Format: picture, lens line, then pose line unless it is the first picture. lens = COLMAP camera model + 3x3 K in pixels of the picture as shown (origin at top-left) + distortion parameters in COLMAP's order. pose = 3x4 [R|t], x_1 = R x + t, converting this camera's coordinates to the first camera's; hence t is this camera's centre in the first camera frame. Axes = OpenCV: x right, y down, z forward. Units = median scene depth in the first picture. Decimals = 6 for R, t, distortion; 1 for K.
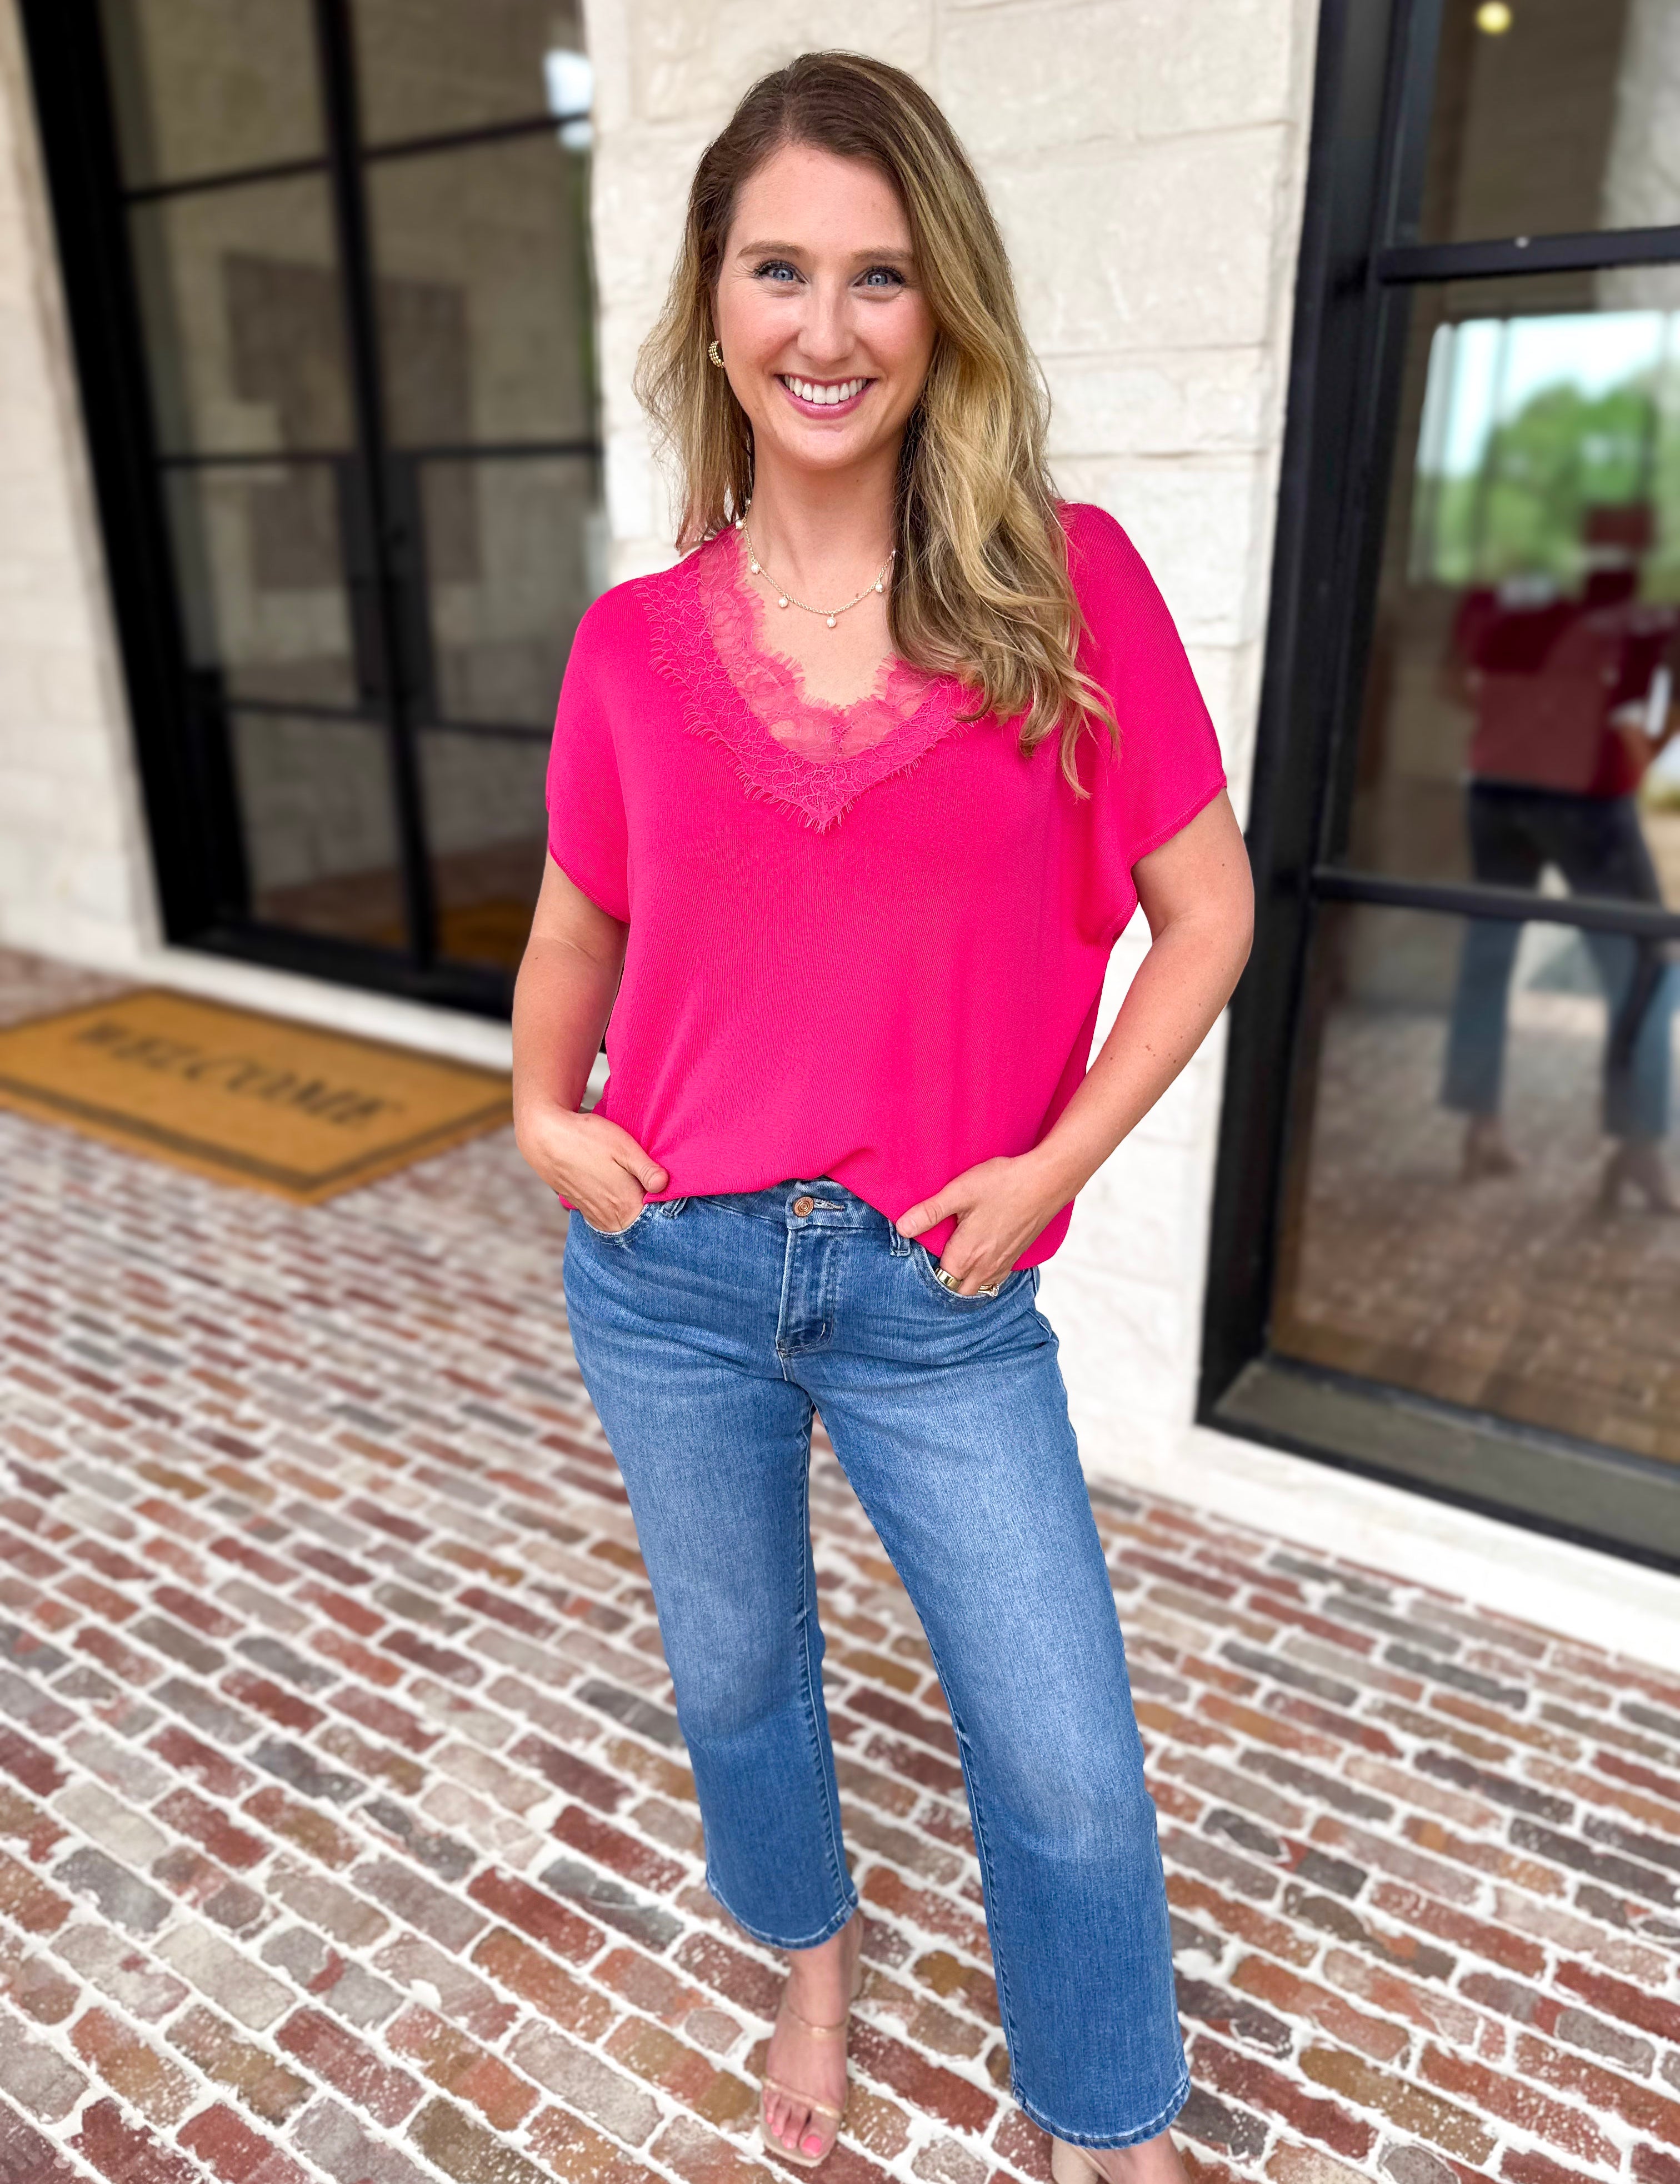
lens RADIAL K [[1593.8, 0, 828.6], [0, 1593.8, 1111.8], [0, 0, 1]] dist [0.009134, -0.025087]
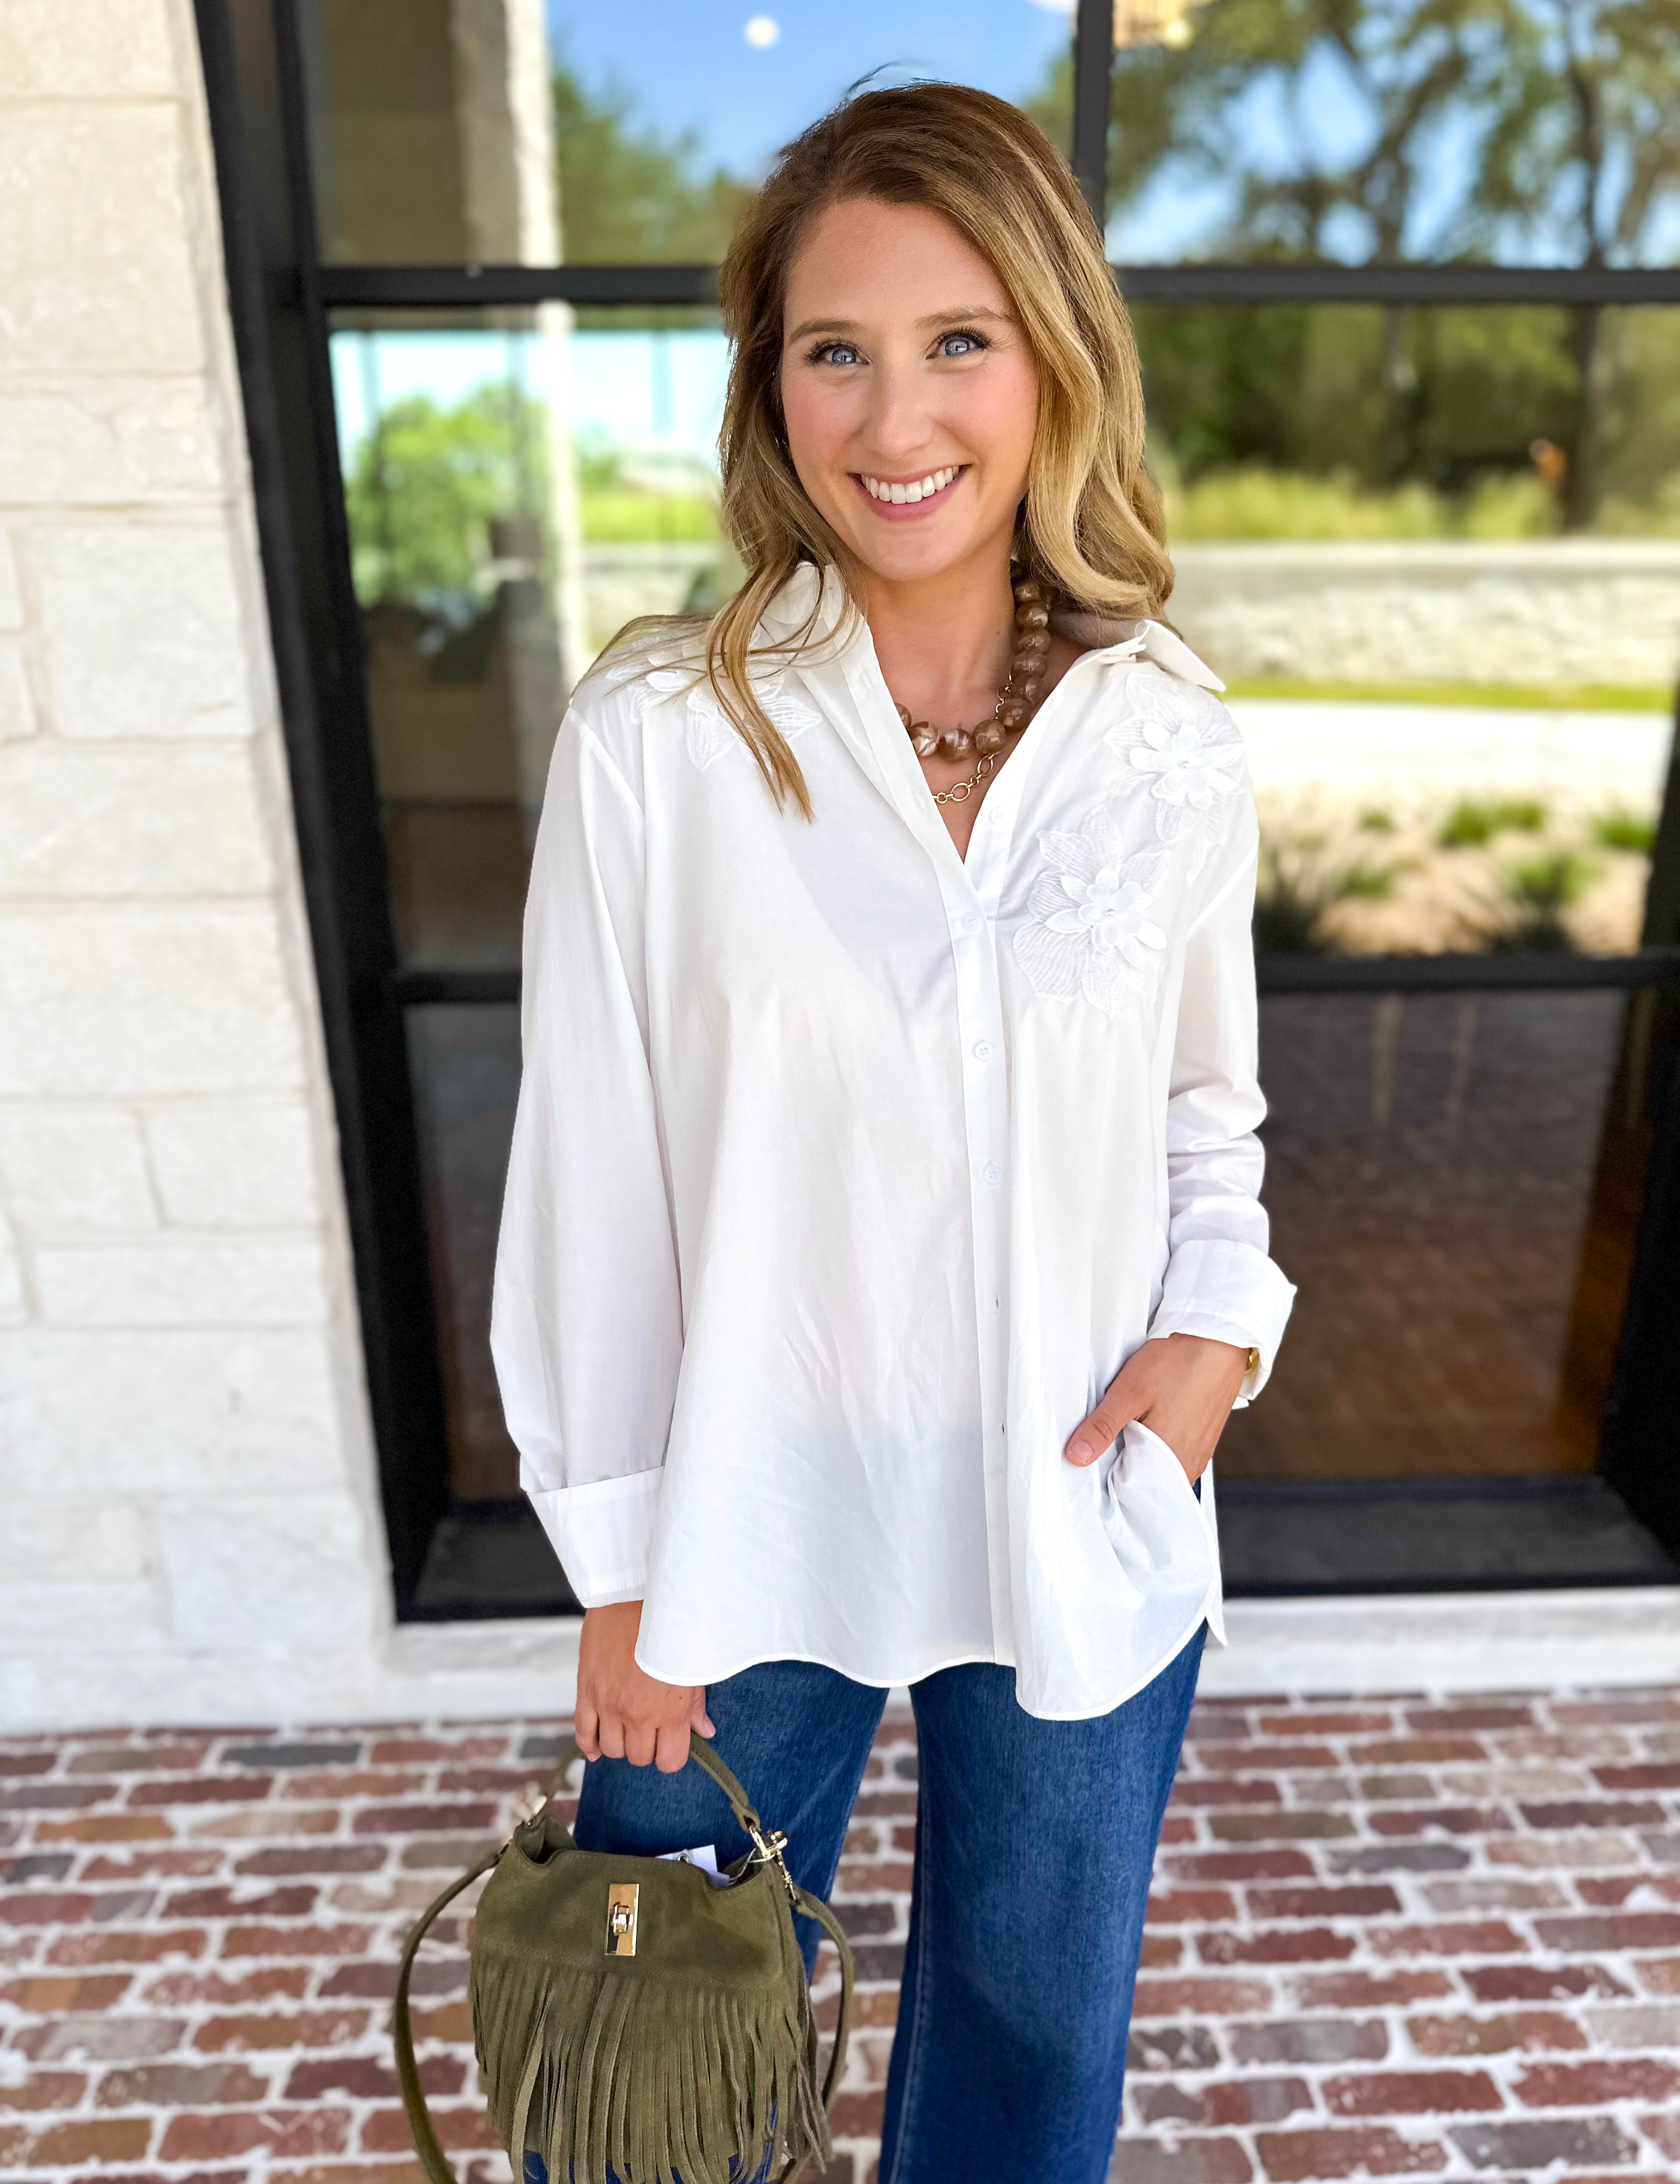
lens RADIAL K [[1604.4, 0, 829.5], [0, 1604.4, 1113.0], [0, 0, 1]] dist [0.006178, -0.018751]
pose [[0.808265, -0.208657, 0.550609, 0.001021], [0.212566, 0.975447, 0.057617, -0.092793], [-0.549112, 0.070471, 0.832773, 0.171063]]
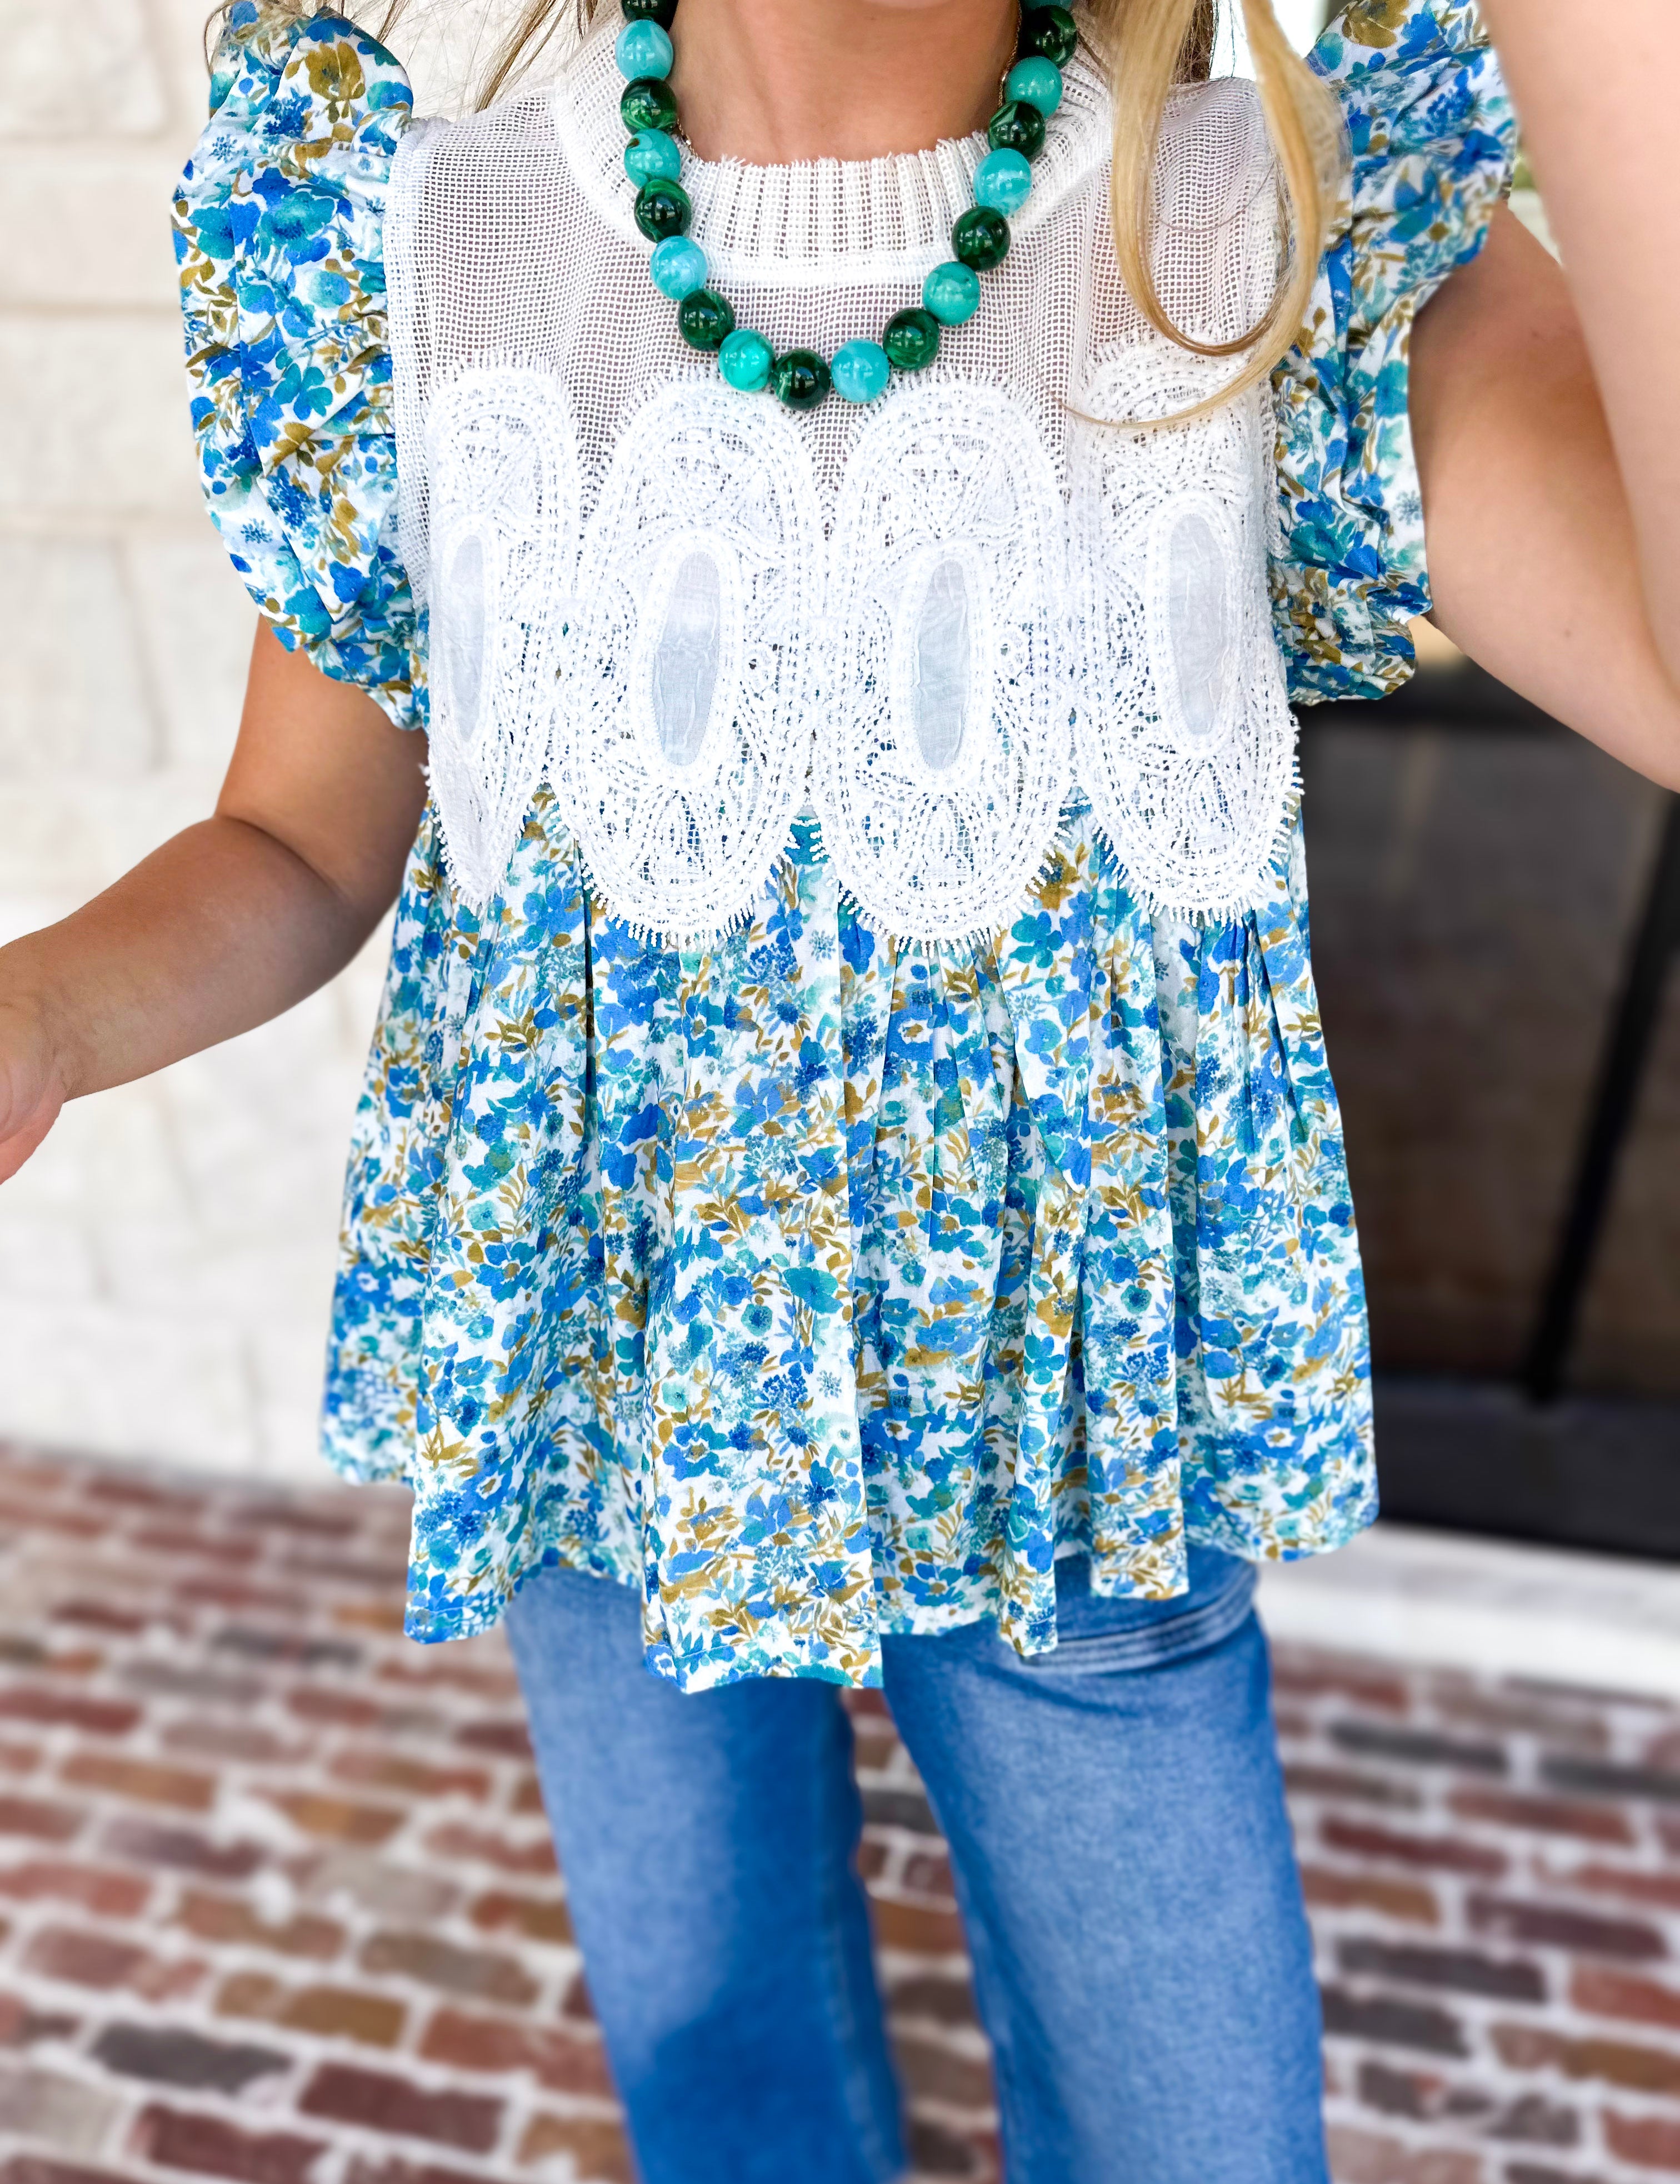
lens RADIAL K [[1604.4, 0, 837.0], [0, 1604.4, 1096.5], [0, 0, 1]] dist [0.006178, -0.018751]
pose [[0.928571, -0.189874, 0.318909, 0.087916], [0.137613, 0.974124, 0.179289, -0.107114], [-0.344700, -0.122597, 0.930673, 0.404939]]
